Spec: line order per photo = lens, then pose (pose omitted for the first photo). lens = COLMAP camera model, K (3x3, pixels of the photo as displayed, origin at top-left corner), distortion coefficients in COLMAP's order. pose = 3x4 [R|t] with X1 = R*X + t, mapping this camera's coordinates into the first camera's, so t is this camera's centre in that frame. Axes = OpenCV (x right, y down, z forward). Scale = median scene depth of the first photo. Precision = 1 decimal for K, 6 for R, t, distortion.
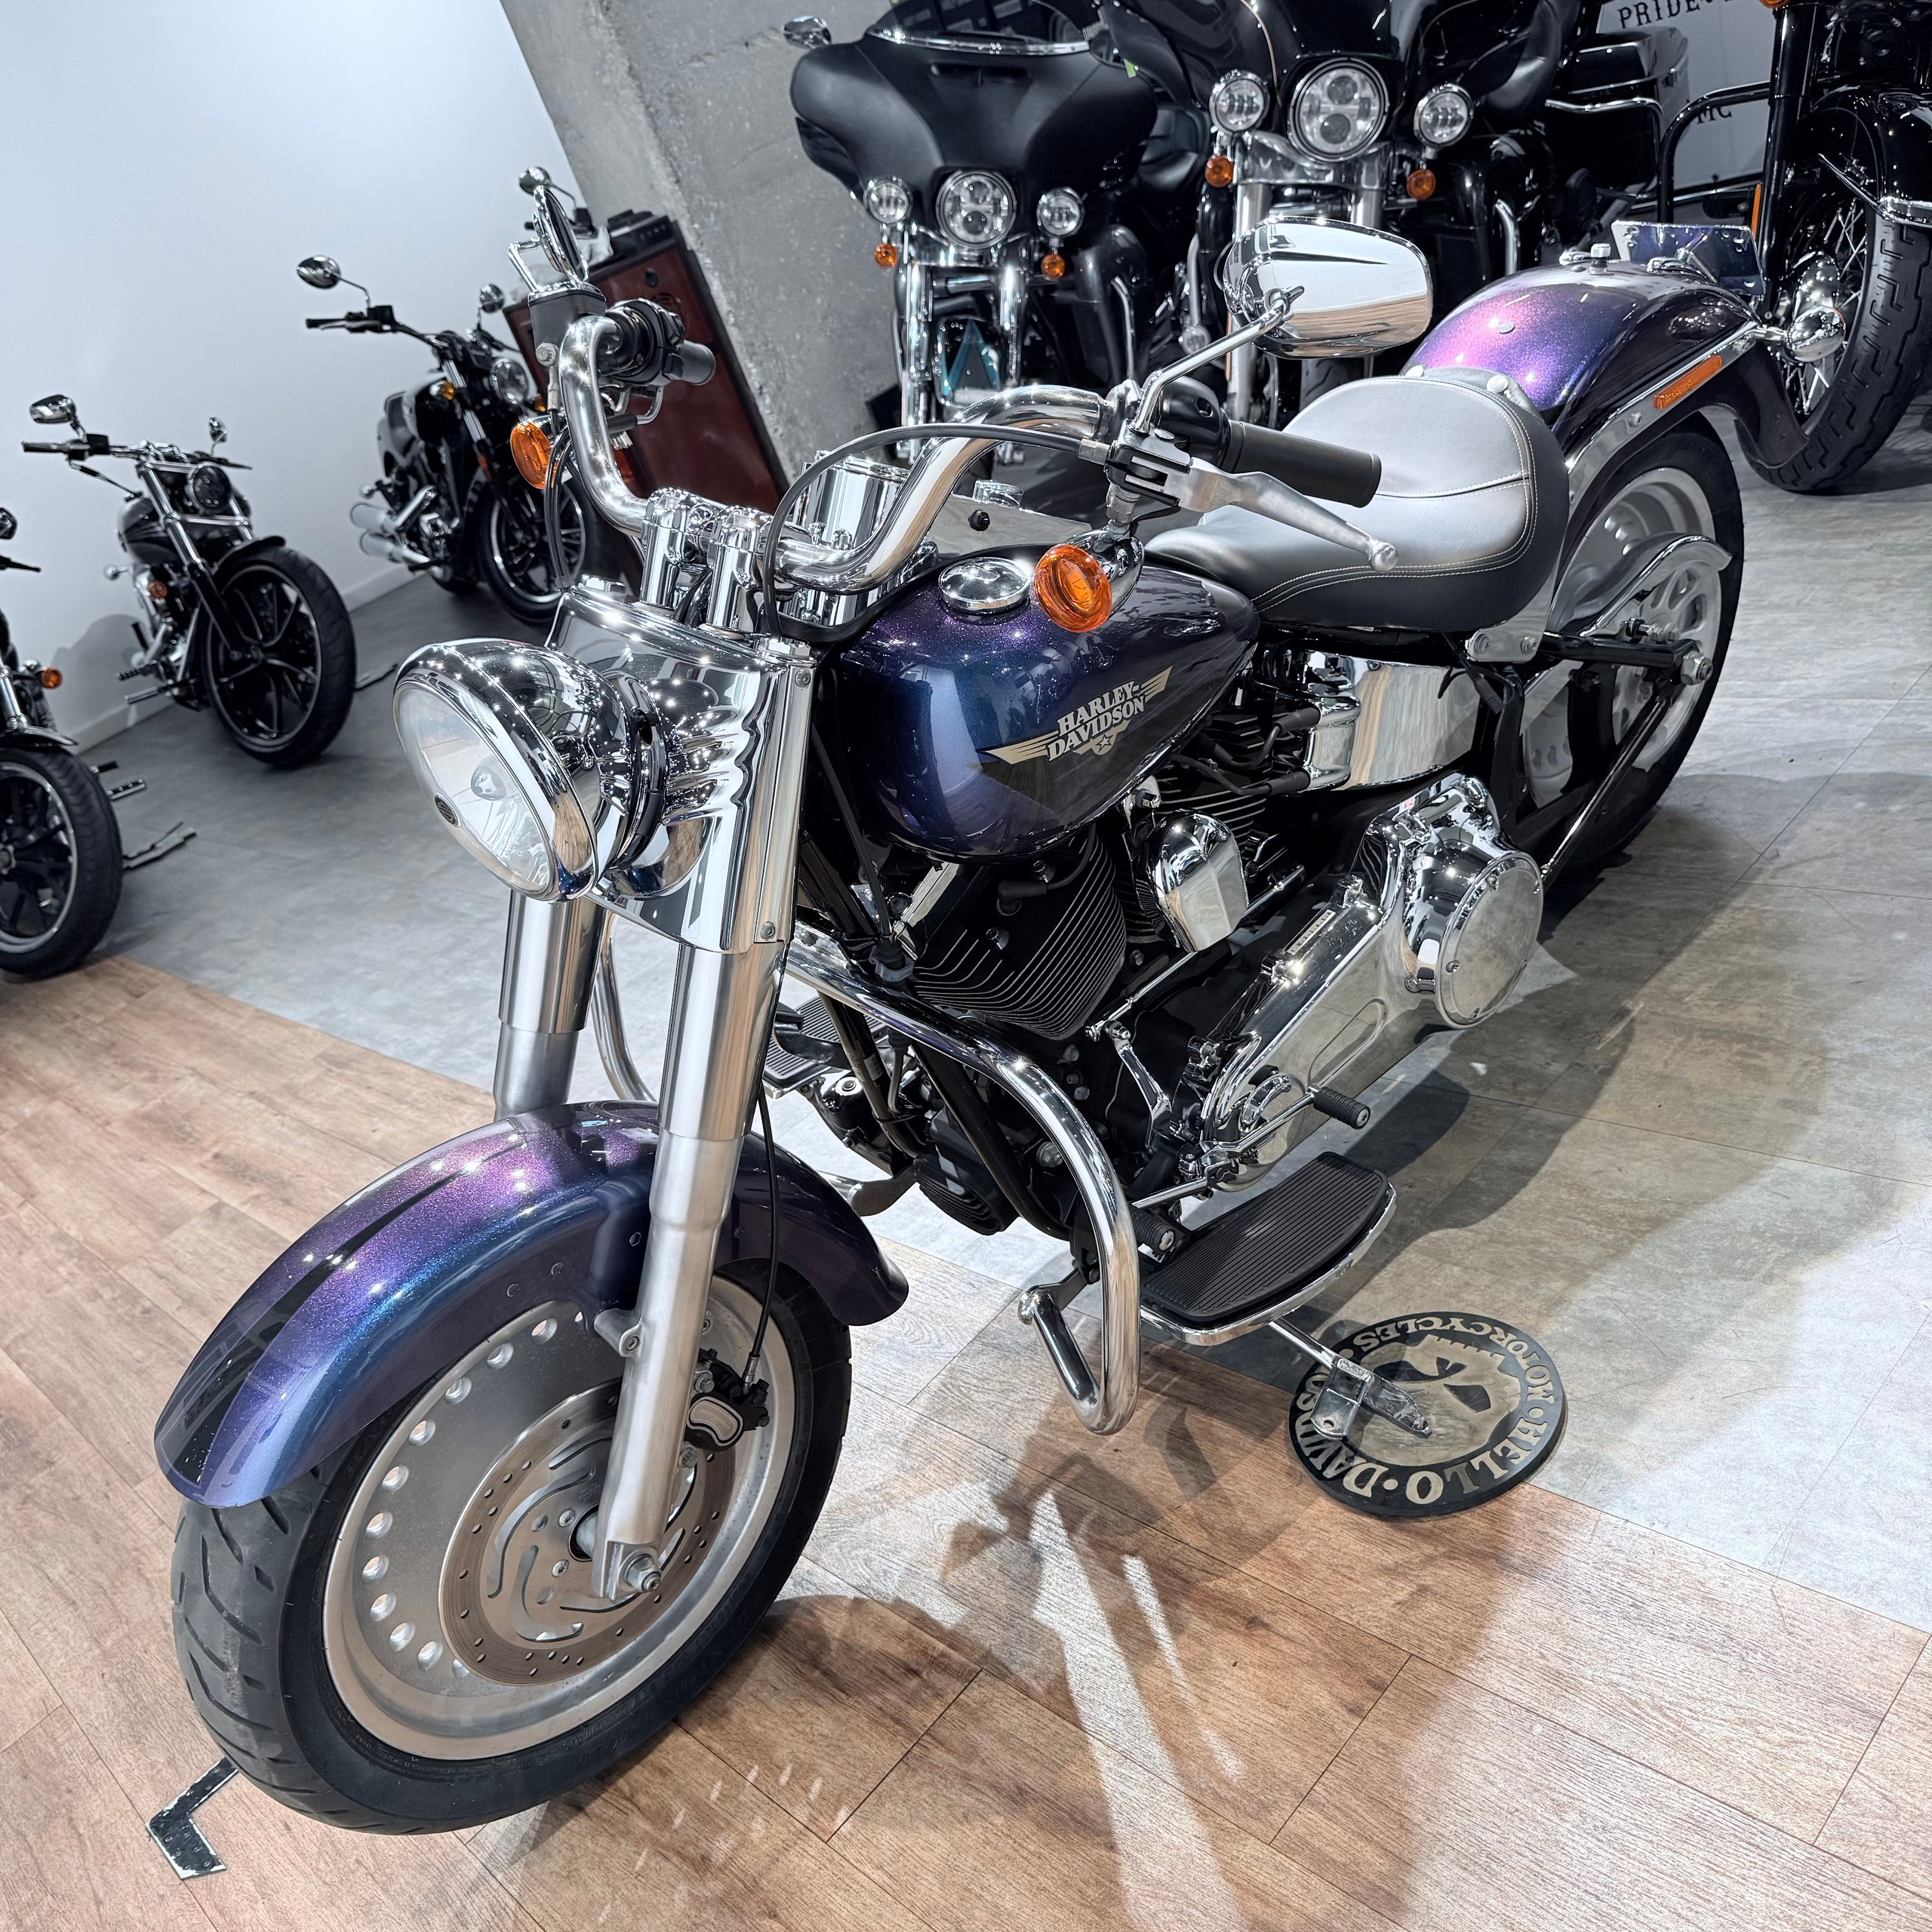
lens RADIAL K [[1800.2, 0, 966.3], [0, 1800.2, 971.6], [0, 0, 1]] dist [0.135534, -0.267016]
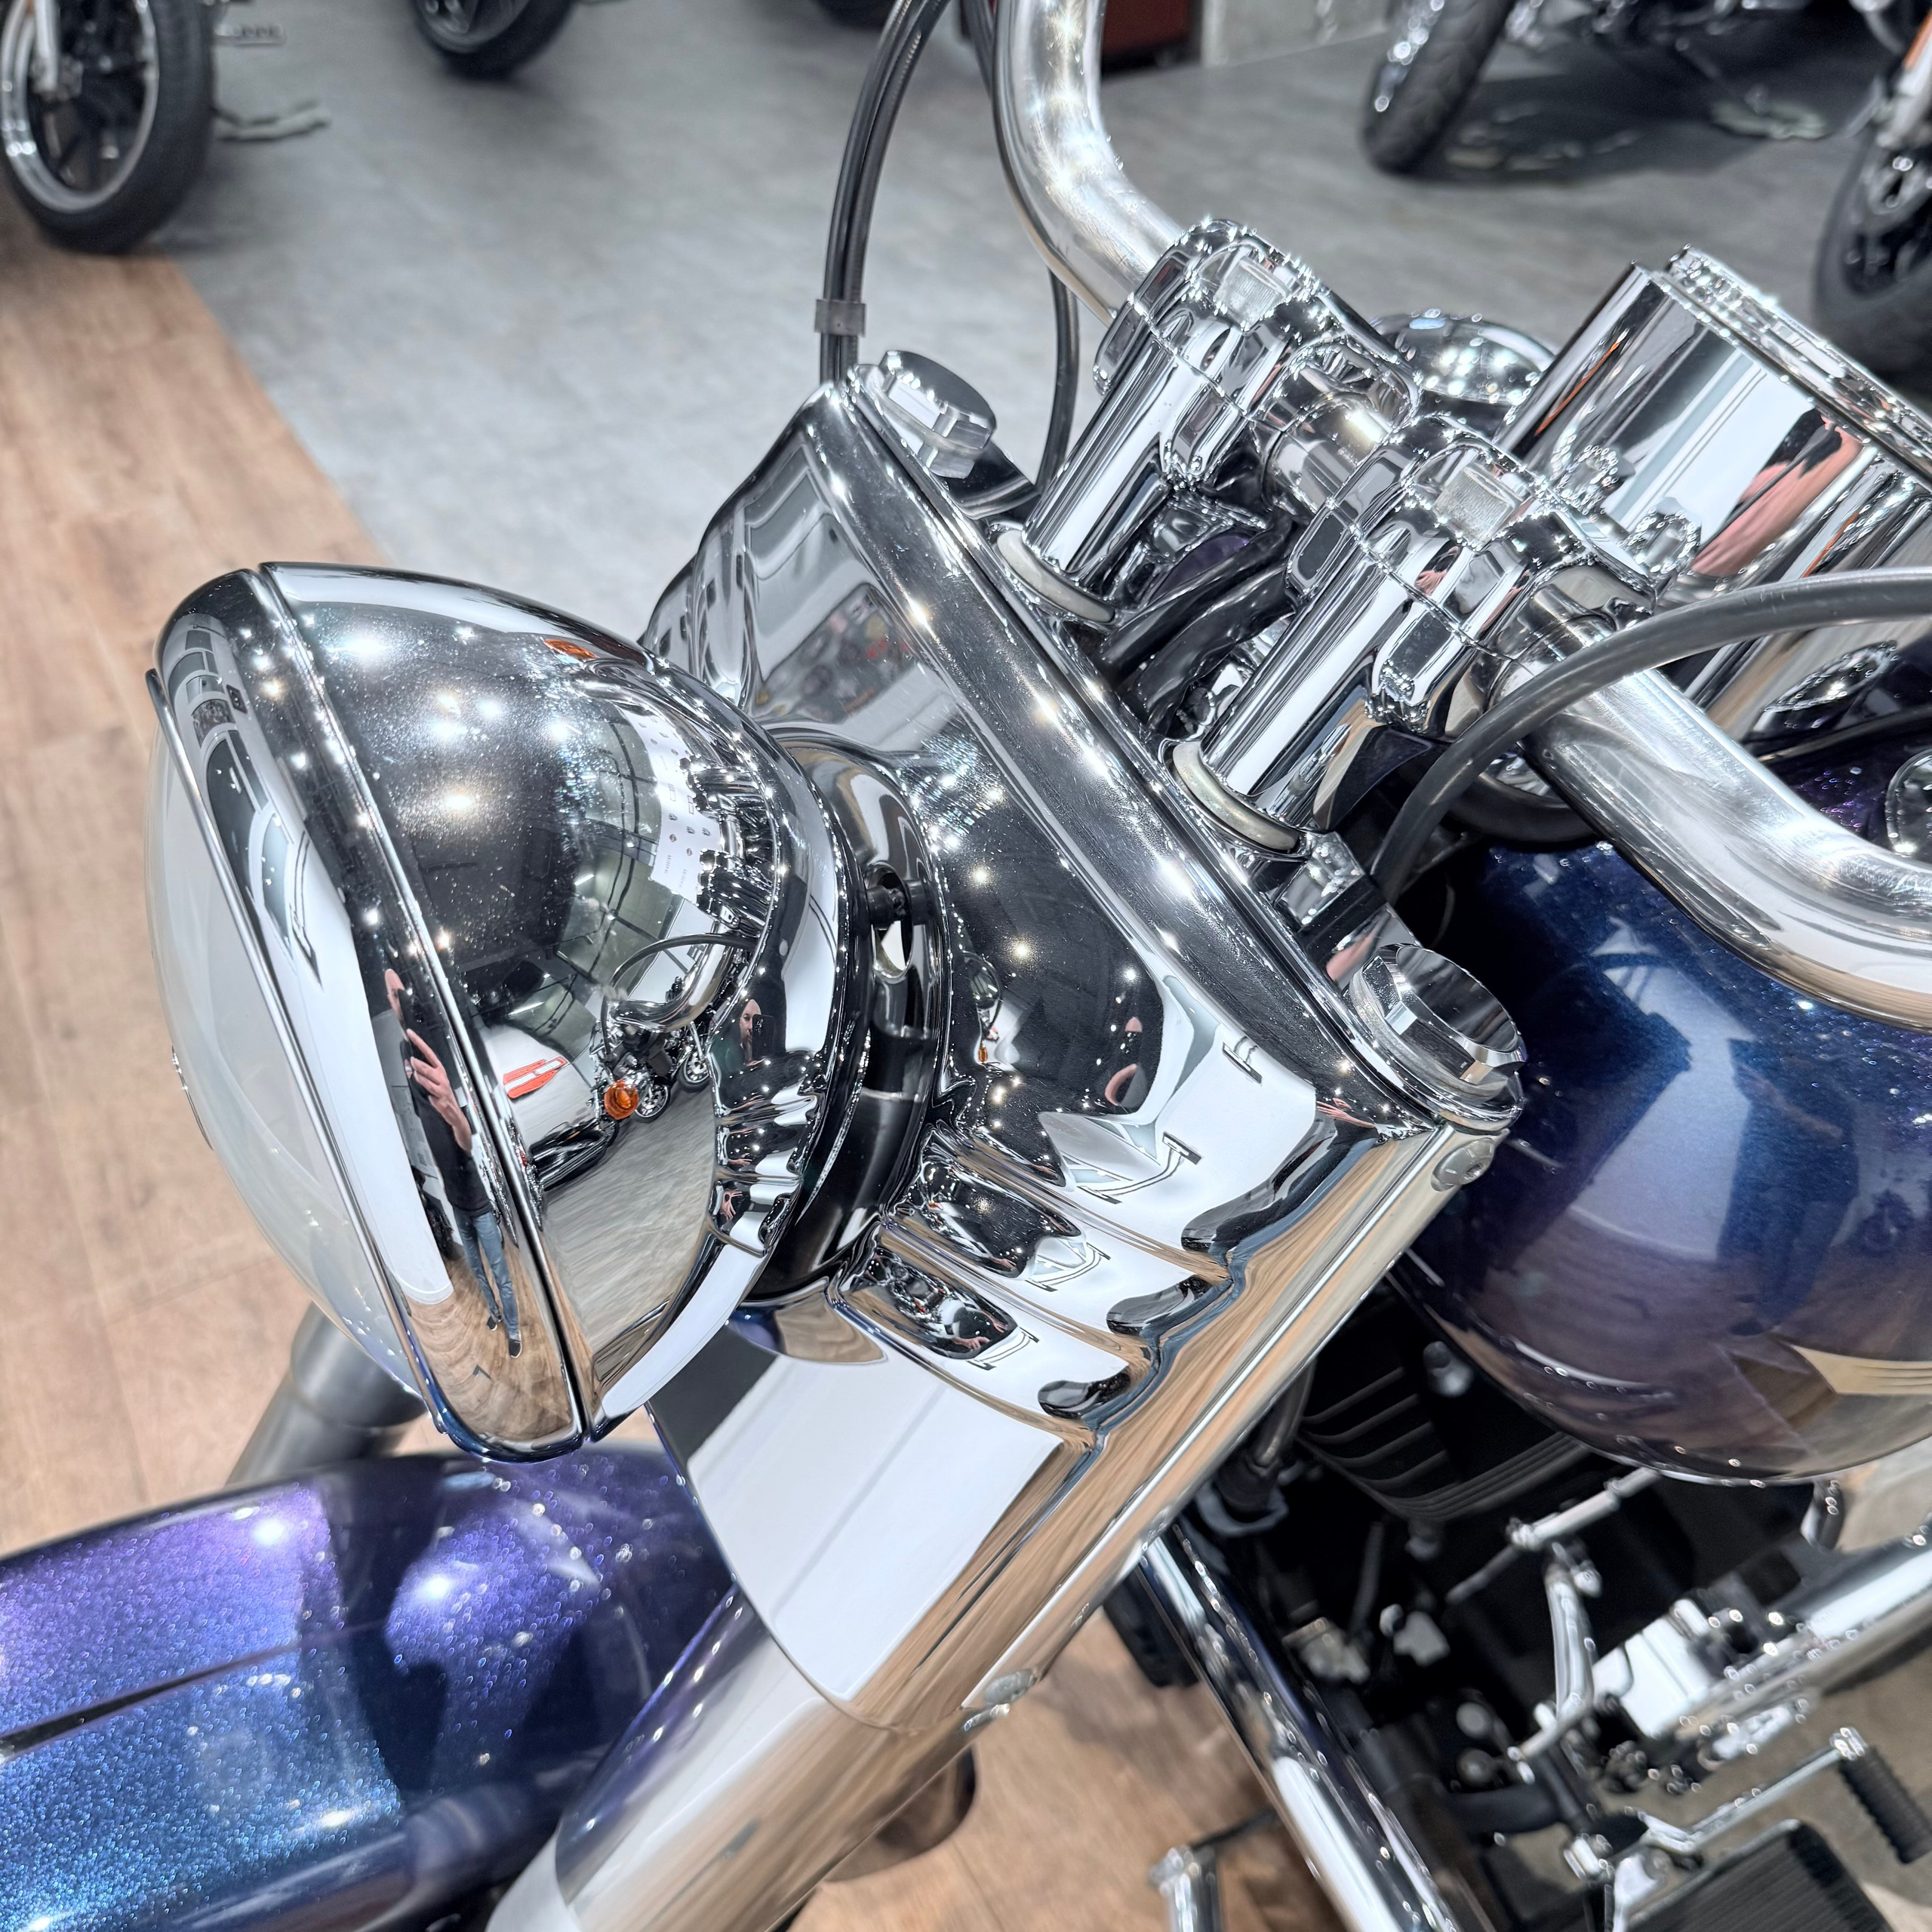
lens RADIAL K [[1868.9, 0, 966.0], [0, 1868.9, 966.0], [0, 0, 1]] dist [-0.059430, 0.028271]
pose [[0.924211, 0.381686, 0.012244, -0.054873], [-0.371111, 0.890122, 0.264499, -0.076230], [0.090056, -0.248997, 0.964308, 0.224840]]
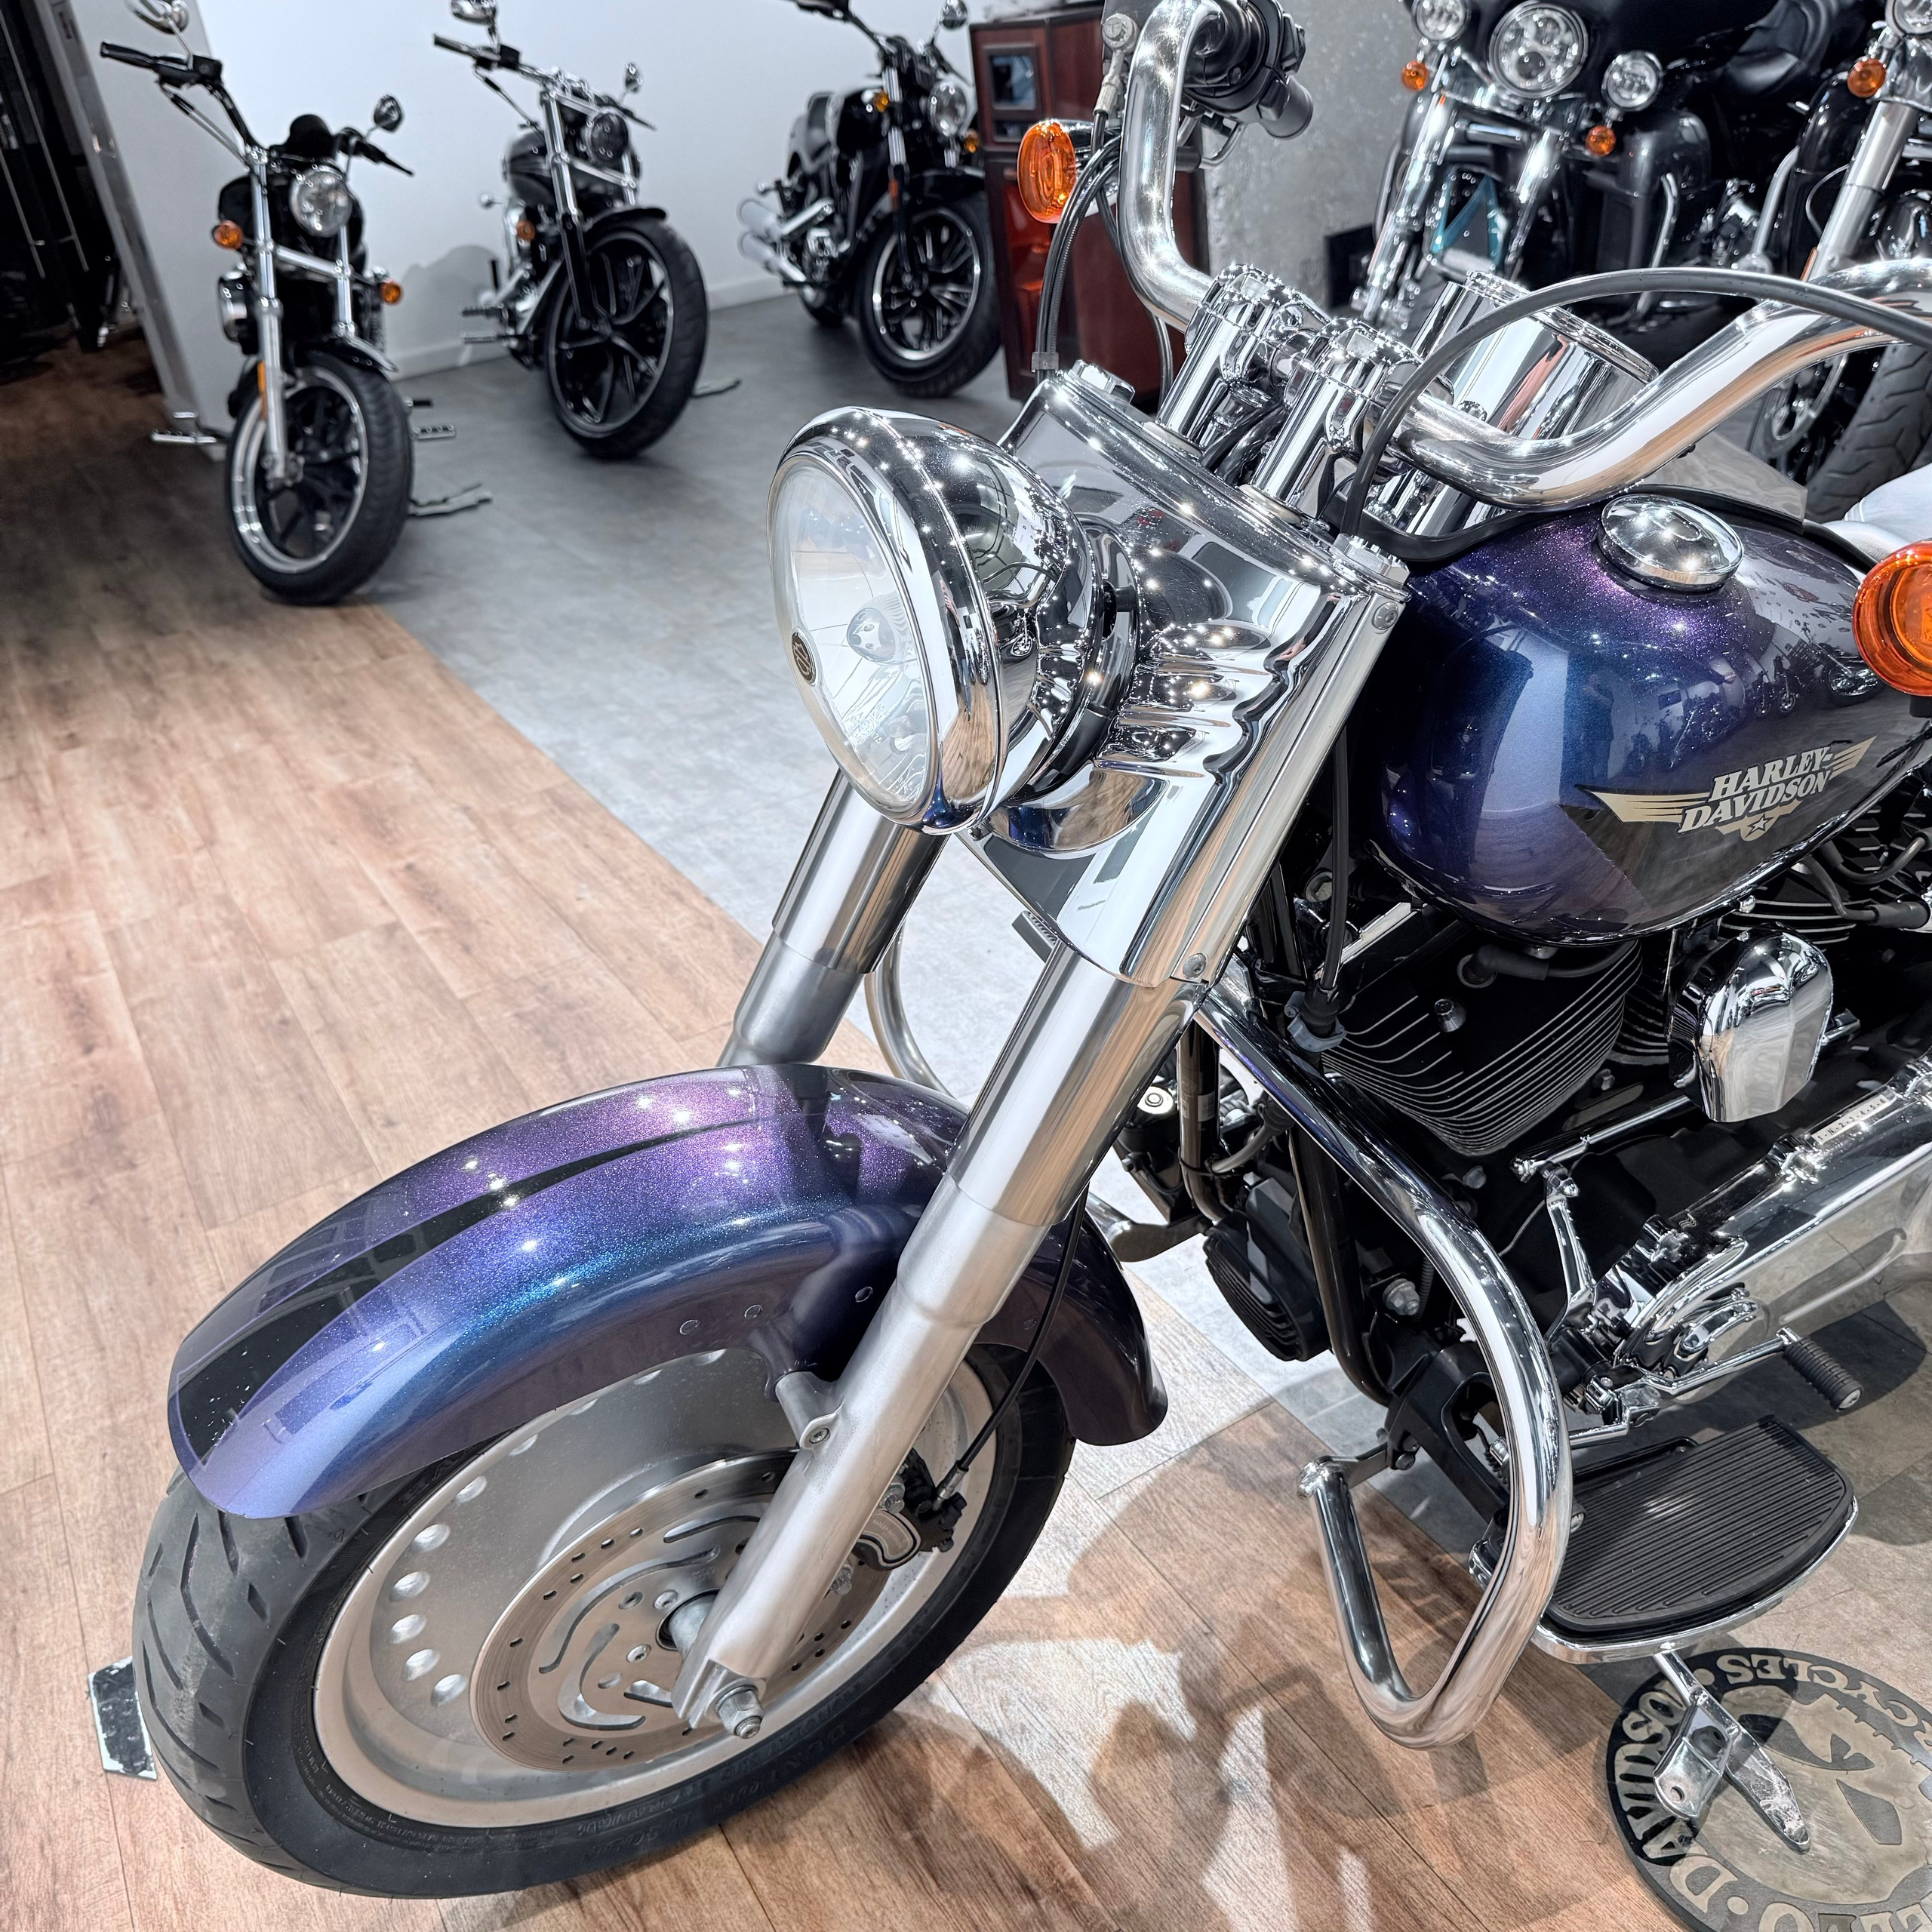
lens RADIAL K [[1811.3, 0, 966.0], [0, 1811.3, 966.0], [0, 0, 1]] dist [0.108793, -0.209400]
pose [[0.946478, 0.310197, -0.089206, -0.040683], [-0.301385, 0.948272, 0.099733, -0.019754], [0.115528, -0.067509, 0.991007, 0.101938]]
